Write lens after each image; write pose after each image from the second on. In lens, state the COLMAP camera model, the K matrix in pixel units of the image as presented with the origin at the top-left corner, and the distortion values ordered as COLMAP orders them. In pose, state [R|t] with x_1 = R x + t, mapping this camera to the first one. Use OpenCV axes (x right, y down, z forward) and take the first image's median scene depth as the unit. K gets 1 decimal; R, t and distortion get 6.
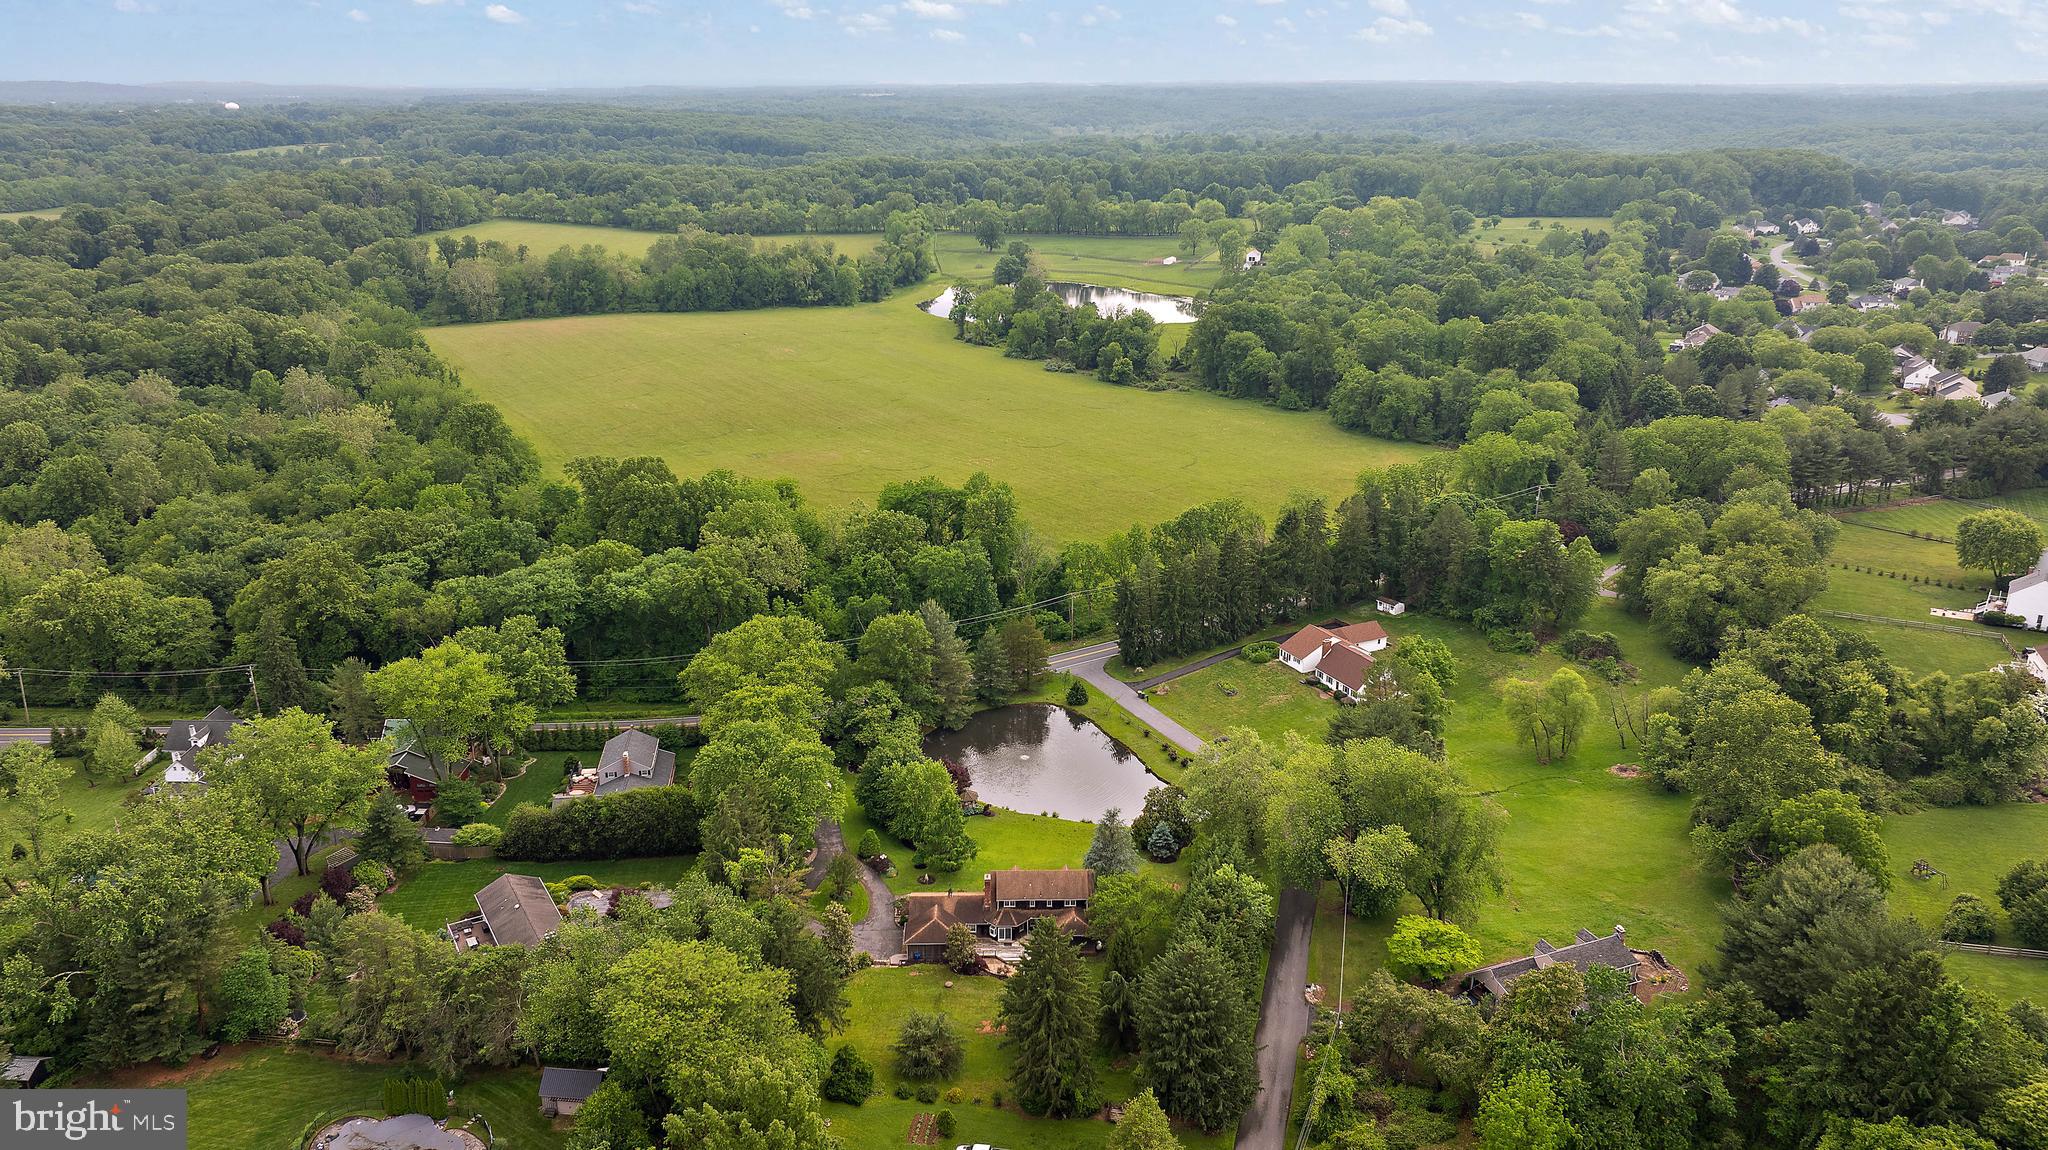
lens RADIAL K [[1433.6, 0, 1030.0], [0, 1433.6, 560.8], [0, 0, 1]] dist [-0.016449, 0.002106]
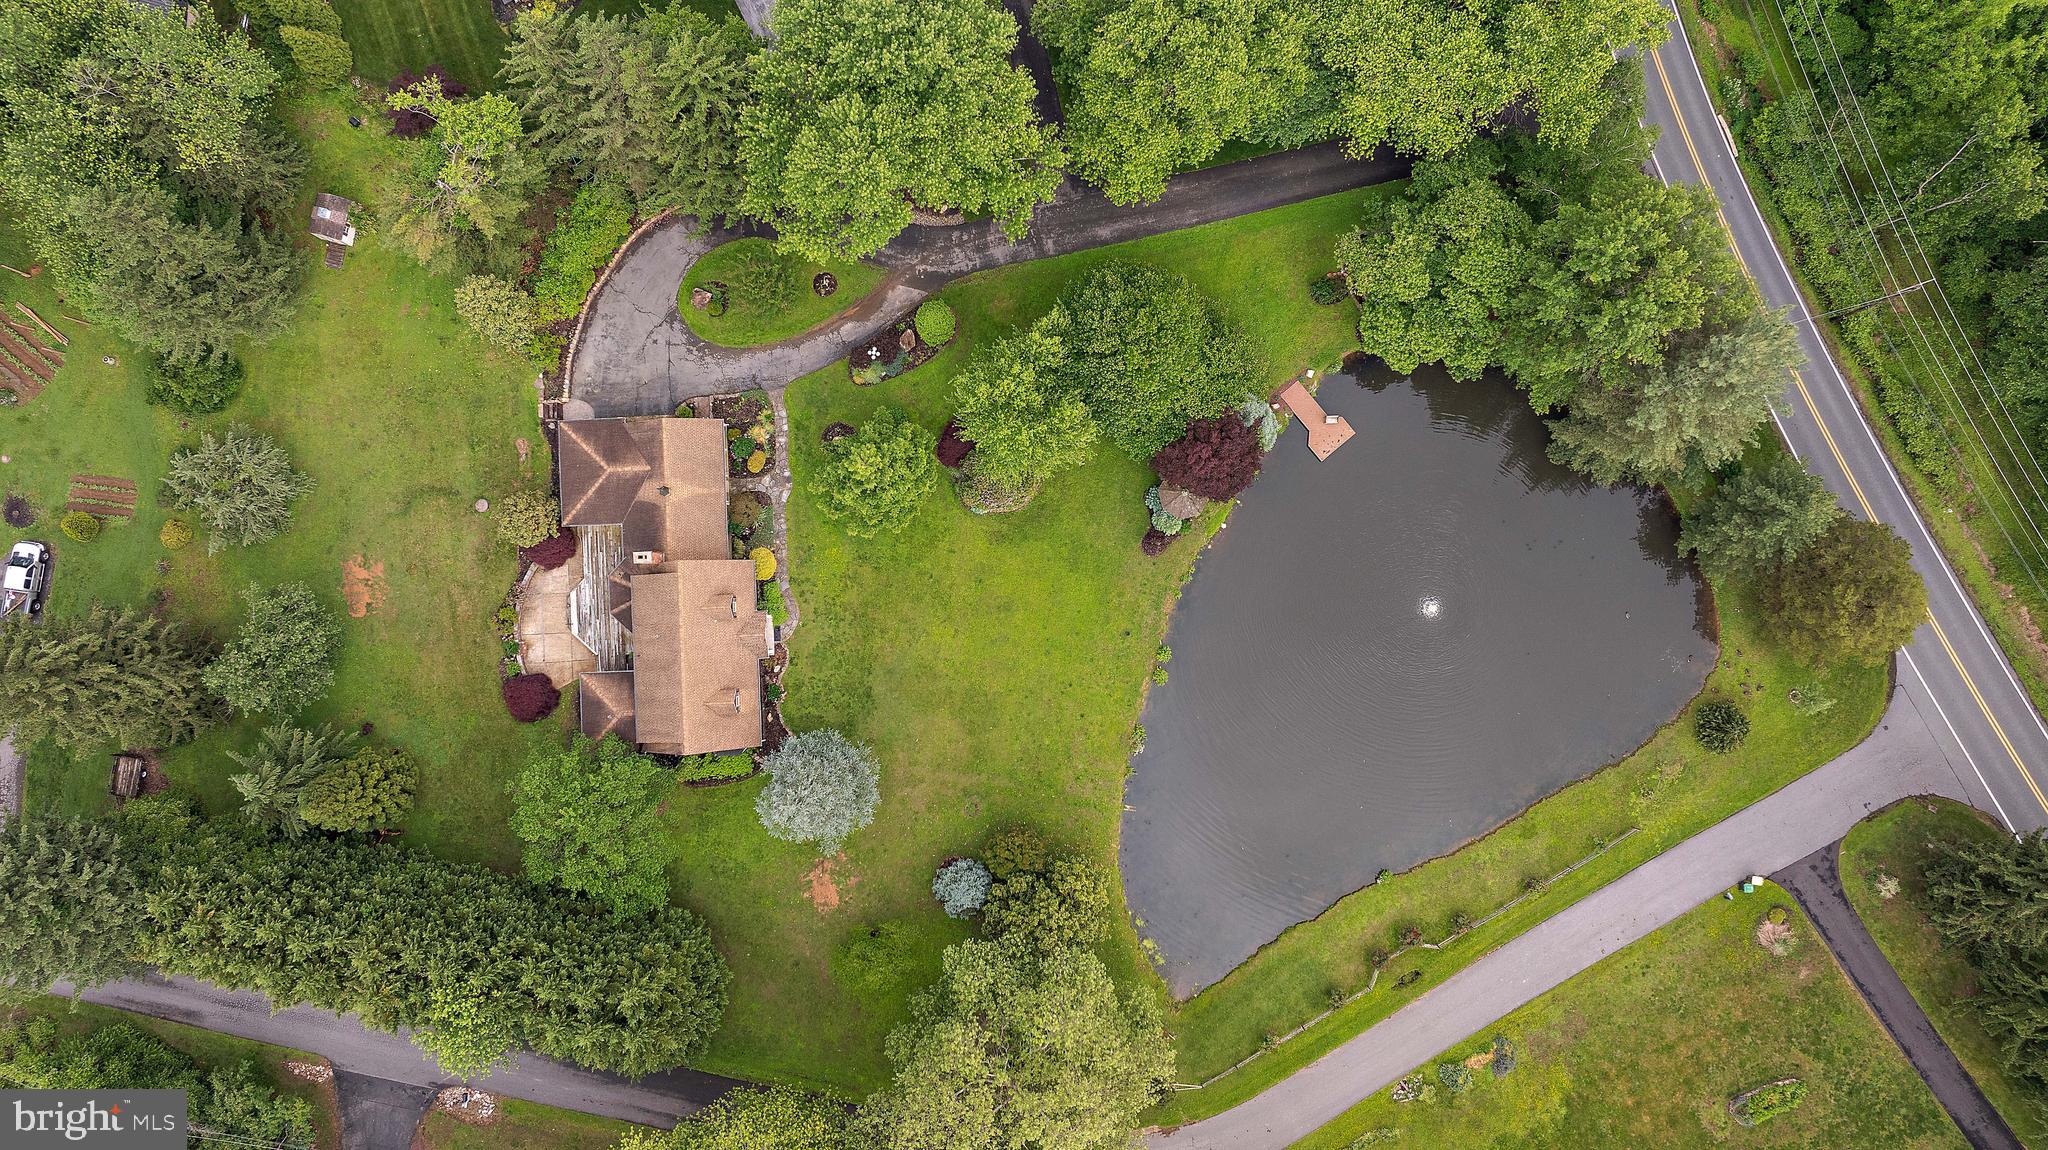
lens RADIAL K [[1433.6, 0, 1030.0], [0, 1433.6, 560.8], [0, 0, 1]] dist [-0.016449, 0.002106]
pose [[0.019728, 0.998696, -0.047092, 0.000568], [-0.307119, 0.050877, 0.950310, -0.261868], [0.951467, -0.004285, 0.307722, 0.750561]]
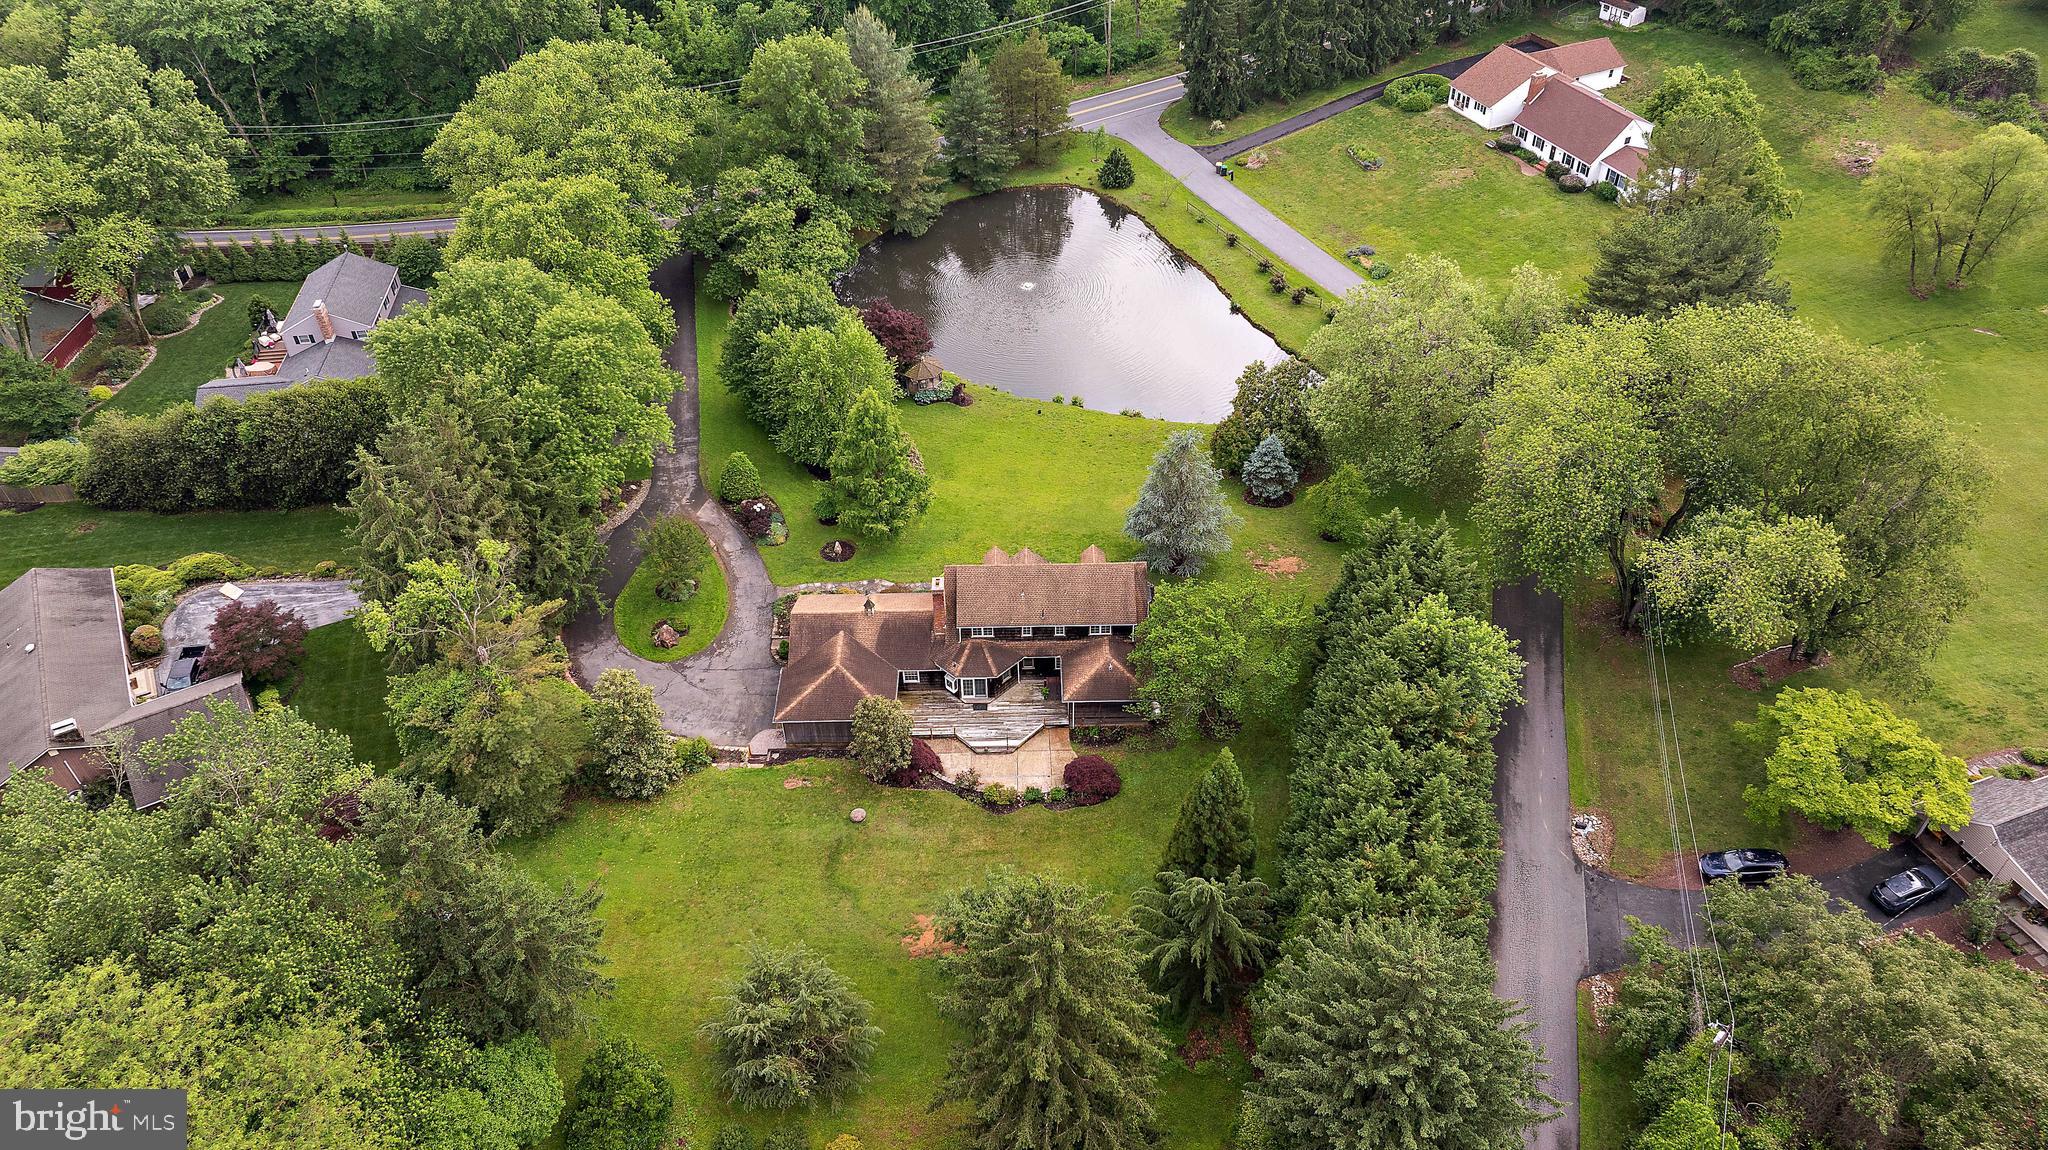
lens RADIAL K [[1433.6, 0, 1030.0], [0, 1433.6, 560.8], [0, 0, 1]] dist [-0.016449, 0.002106]
pose [[0.999678, -0.003102, -0.025202, 0.012224], [0.012501, 0.924025, 0.382129, 0.015114], [0.022102, -0.382321, 0.923765, 0.412659]]
